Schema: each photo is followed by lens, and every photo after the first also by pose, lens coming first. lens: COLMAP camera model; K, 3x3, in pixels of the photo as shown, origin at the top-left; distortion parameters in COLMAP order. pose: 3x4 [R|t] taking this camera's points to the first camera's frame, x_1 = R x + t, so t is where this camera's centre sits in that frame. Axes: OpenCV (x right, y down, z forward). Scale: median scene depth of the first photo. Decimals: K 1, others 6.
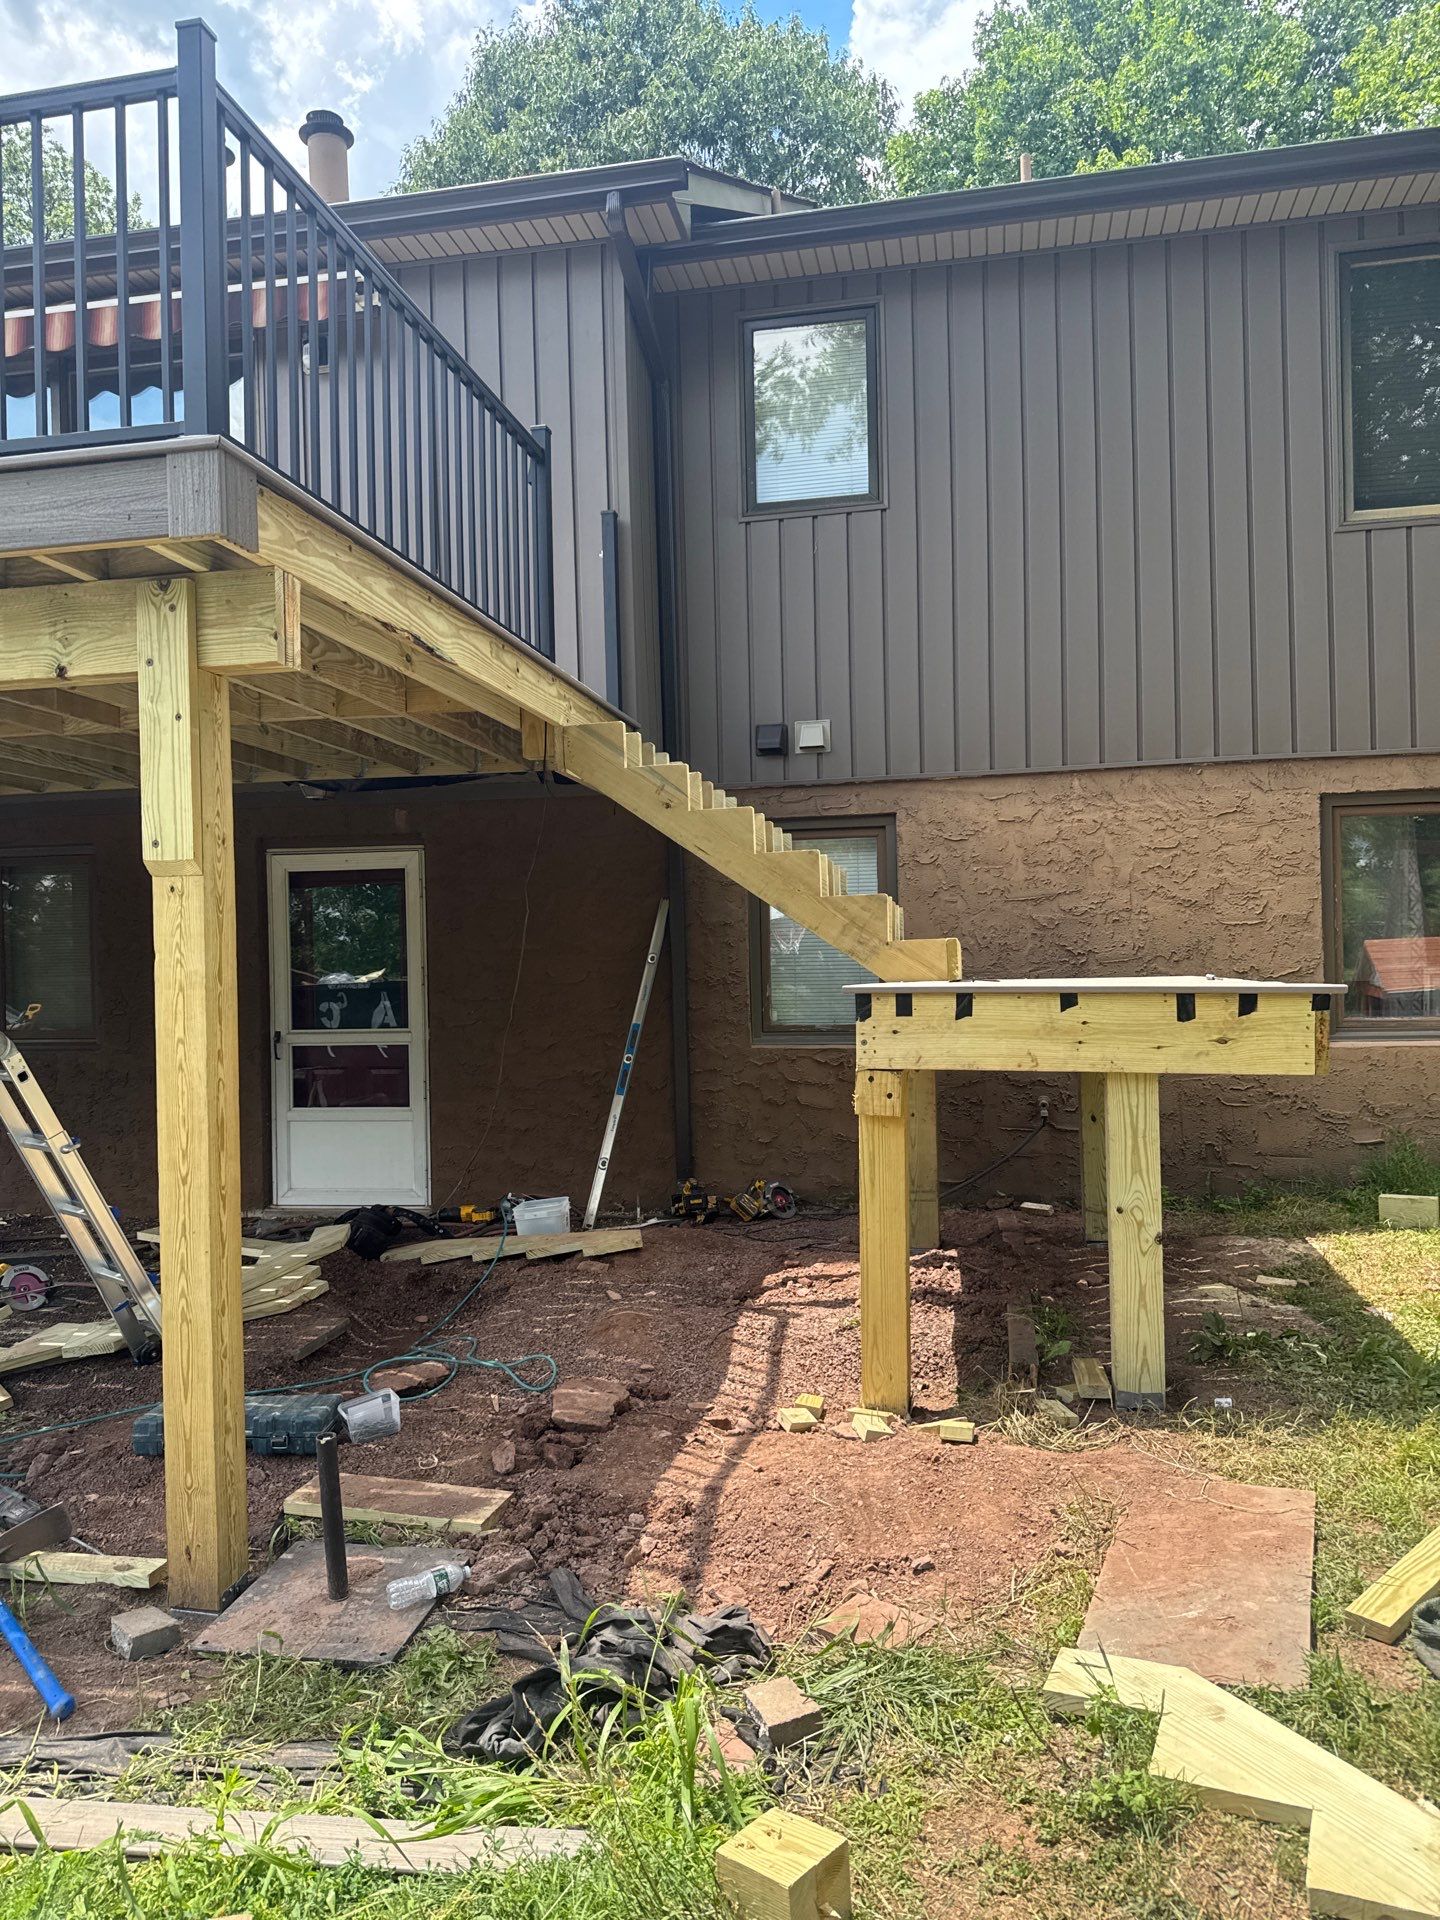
lens RADIAL K [[1348.0, 0, 716.2], [0, 1348.0, 977.6], [0, 0, 1]] dist [0.046057, -0.059713]
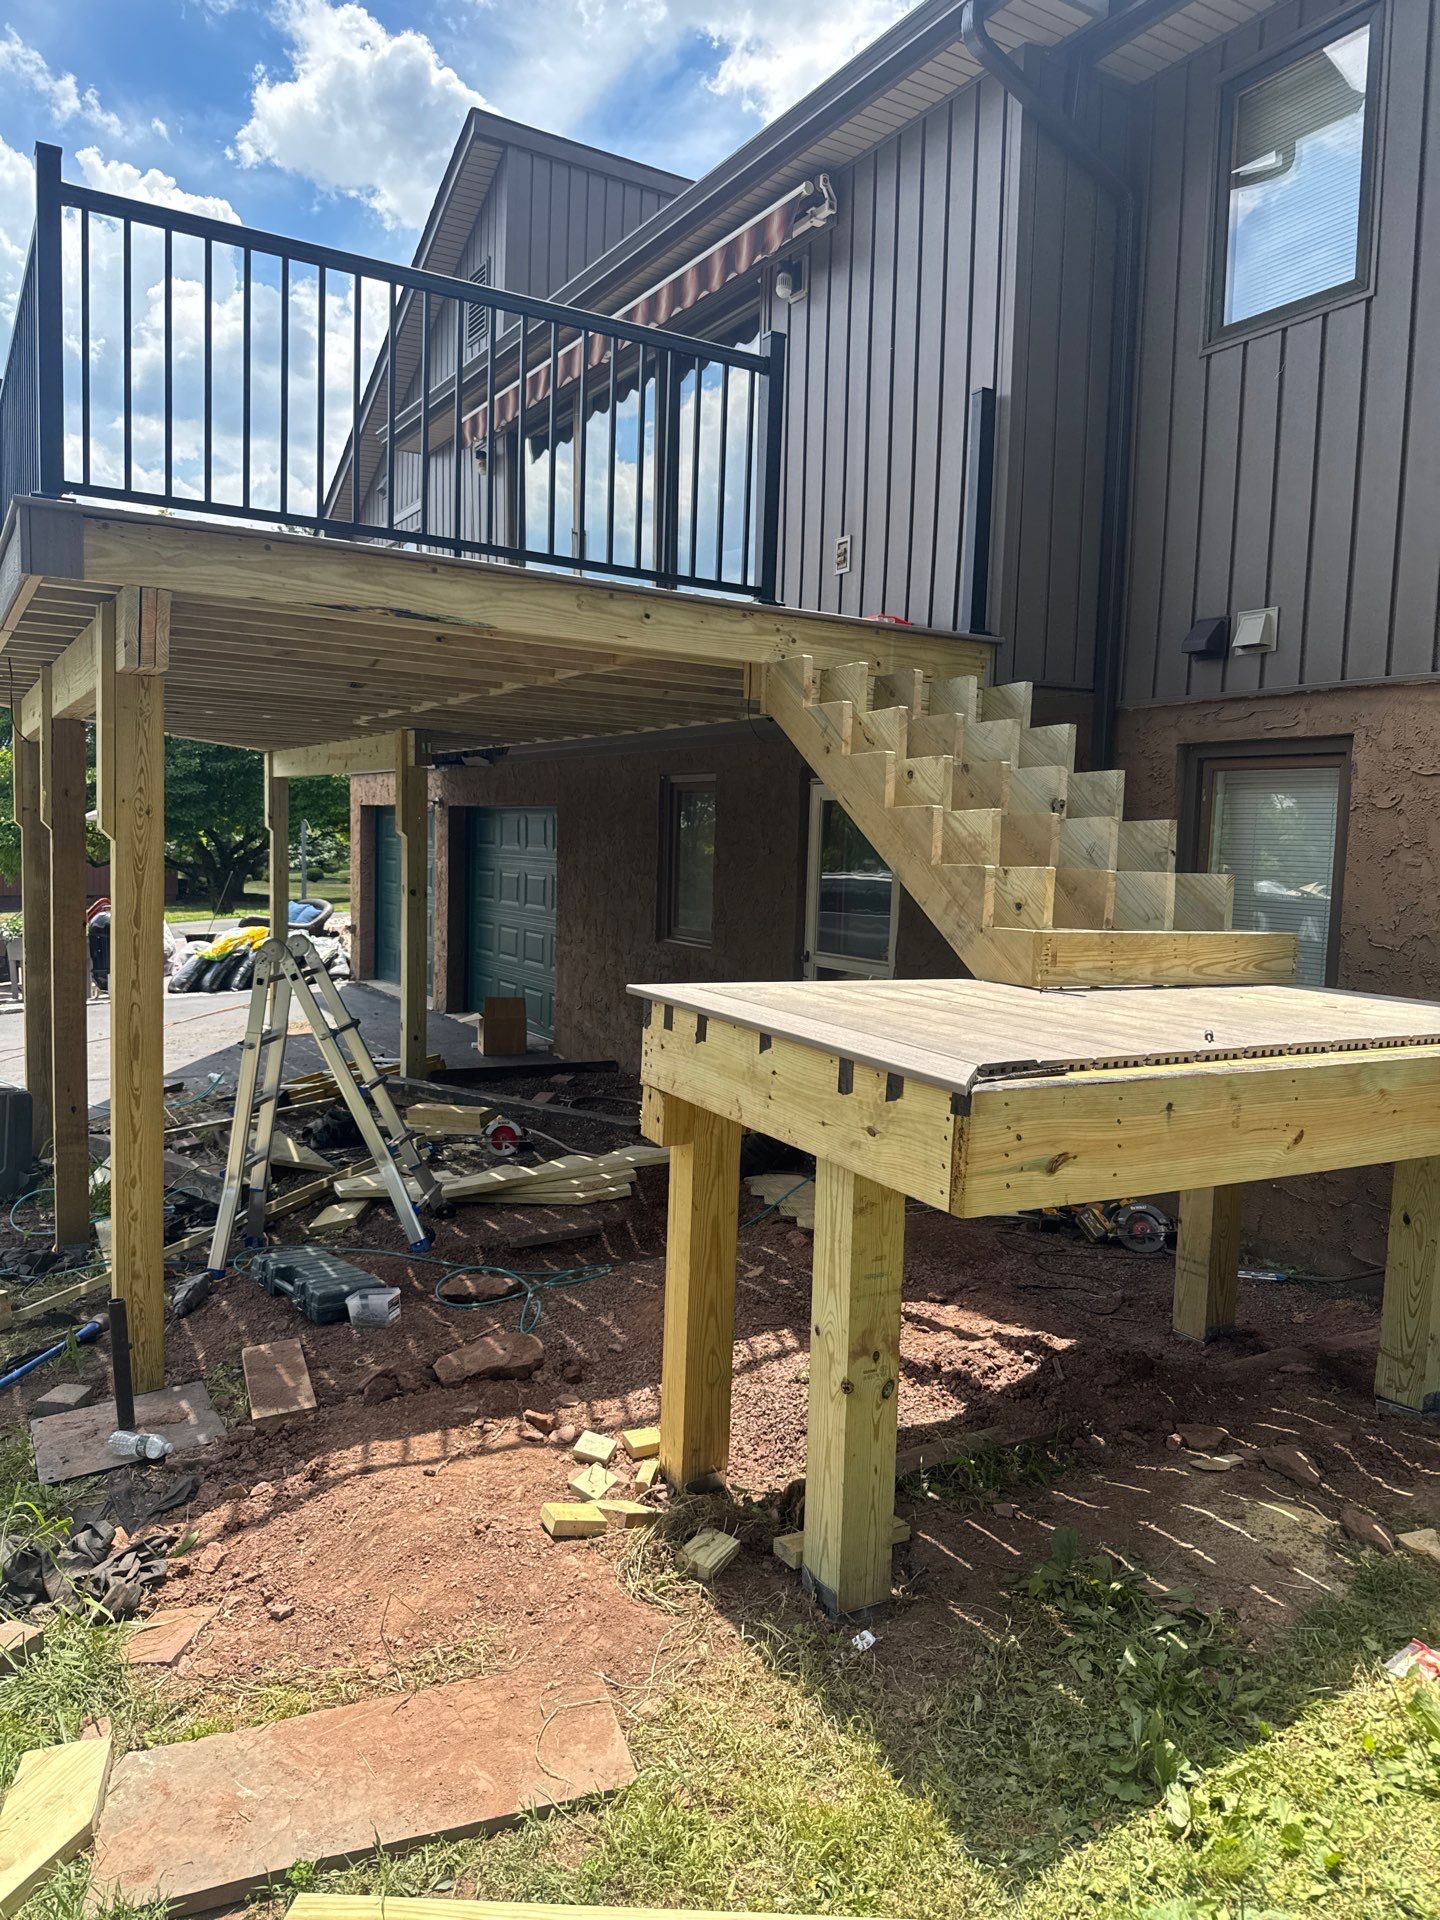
lens RADIAL K [[1348.0, 0, 705.9], [0, 1348.0, 971.8], [0, 0, 1]] dist [0.046057, -0.059713]
pose [[0.672279, 0.110919, -0.731941, 0.445001], [-0.052036, 0.993346, 0.102738, -0.054682], [0.738467, -0.030982, 0.673578, 0.267522]]
